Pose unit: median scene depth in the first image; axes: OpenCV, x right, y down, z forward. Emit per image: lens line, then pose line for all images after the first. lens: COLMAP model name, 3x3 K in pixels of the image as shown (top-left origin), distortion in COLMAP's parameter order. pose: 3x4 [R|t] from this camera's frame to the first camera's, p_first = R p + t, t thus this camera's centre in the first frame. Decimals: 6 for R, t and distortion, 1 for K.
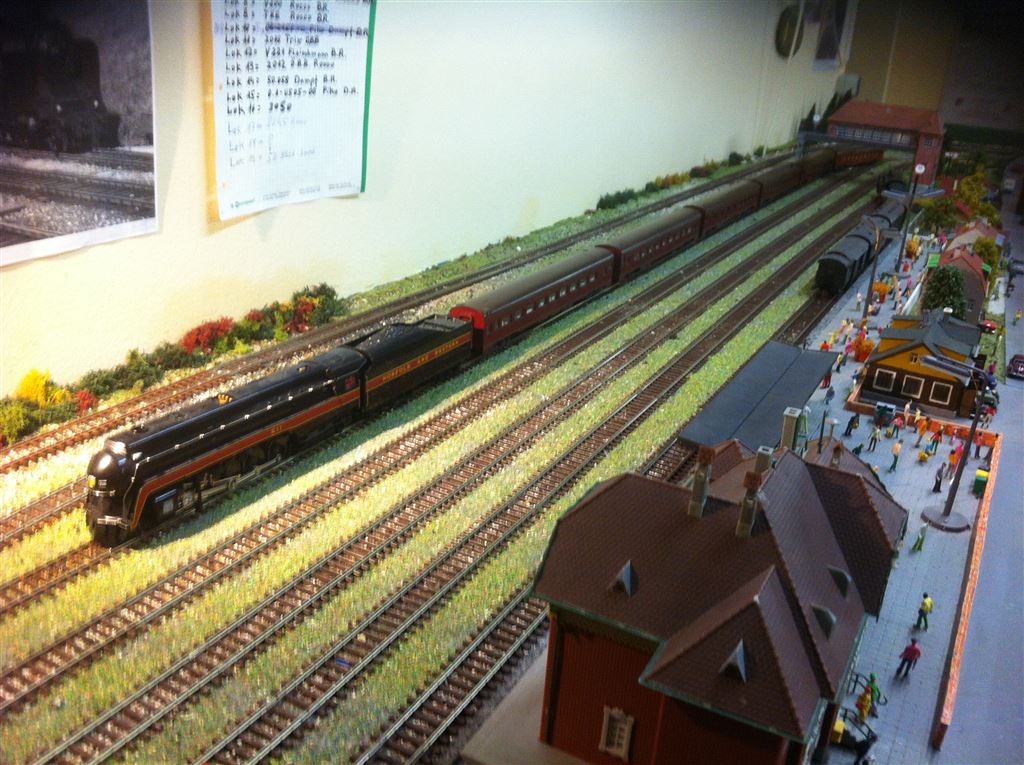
lens RADIAL K [[1045.8, 0, 512.0], [0, 1045.8, 382.5], [0, 0, 1]] dist [0.003860, -0.297375]
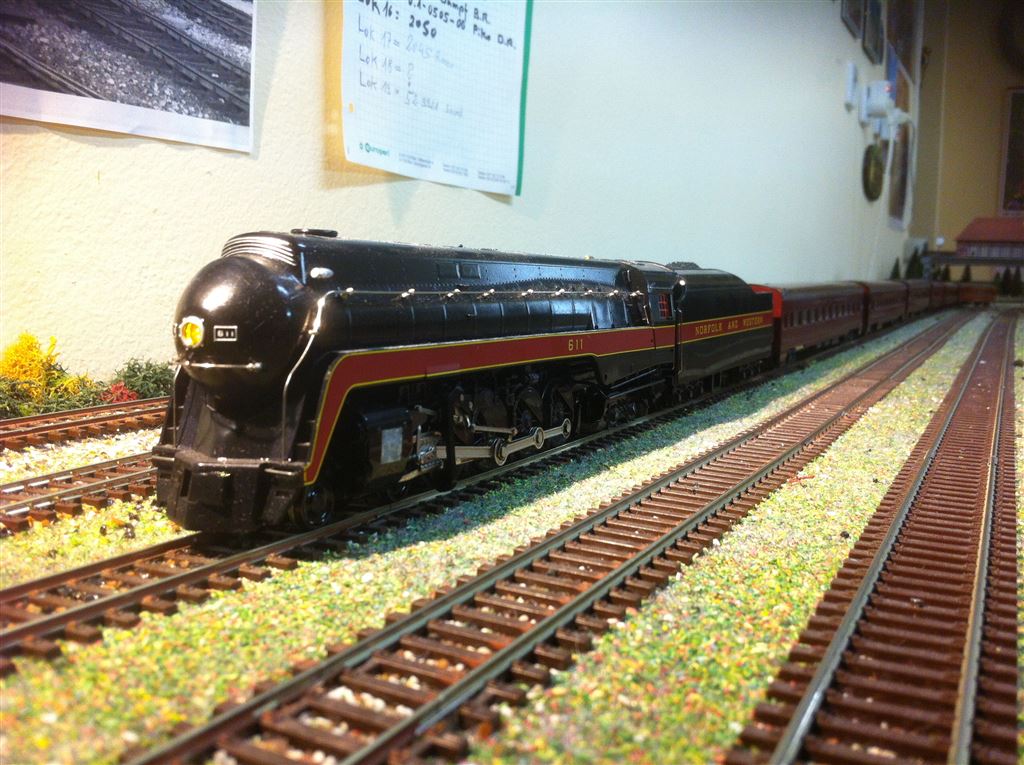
lens RADIAL K [[1033.9, 0, 512.0], [0, 1033.9, 382.5], [0, 0, 1]] dist [-0.006321, -0.231863]
pose [[0.998731, -0.048076, 0.015006, -0.213255], [0.050268, 0.969887, -0.238311, 0.134370], [-0.003097, 0.238763, 0.971073, 0.472028]]
